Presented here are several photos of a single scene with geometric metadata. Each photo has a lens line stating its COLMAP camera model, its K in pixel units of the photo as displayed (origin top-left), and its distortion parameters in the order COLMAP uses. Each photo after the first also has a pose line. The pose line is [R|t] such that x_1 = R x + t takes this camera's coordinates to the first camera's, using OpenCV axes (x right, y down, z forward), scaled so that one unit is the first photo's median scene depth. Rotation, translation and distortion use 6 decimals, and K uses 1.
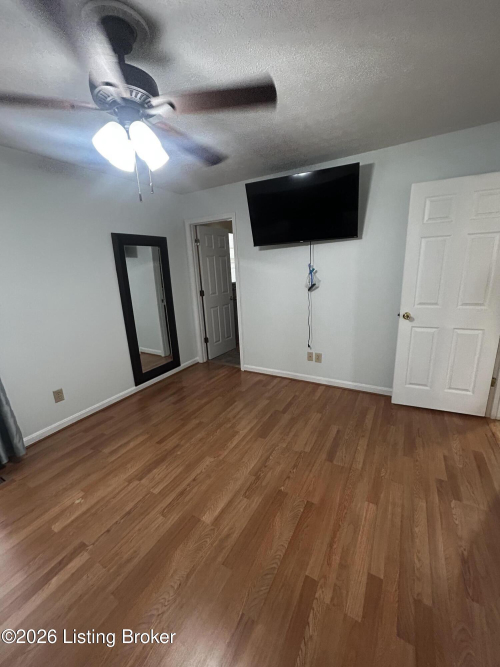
lens RADIAL K [[267.1, 0, 250.7], [0, 267.1, 330.3], [0, 0, 1]] dist [-0.001905, 0.001200]
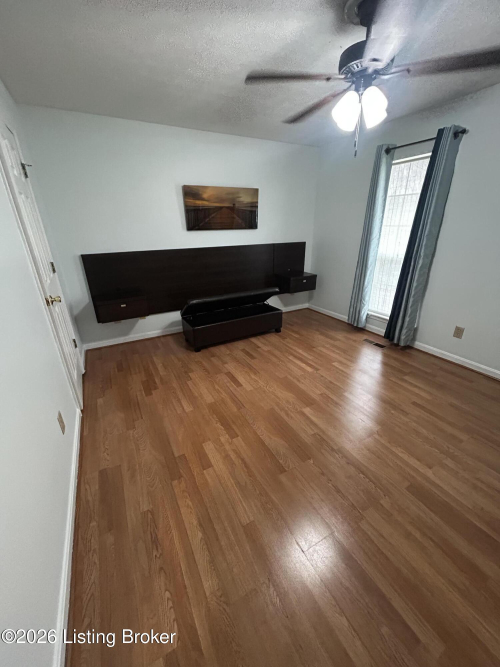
lens RADIAL K [[267.1, 0, 250.4], [0, 267.1, 334.9], [0, 0, 1]] dist [-0.001905, 0.001200]
pose [[-0.518216, 0.380319, -0.766034, 0.865134], [-0.163564, 0.835081, 0.525249, -0.277256], [0.839463, 0.397488, -0.370546, 1.085117]]
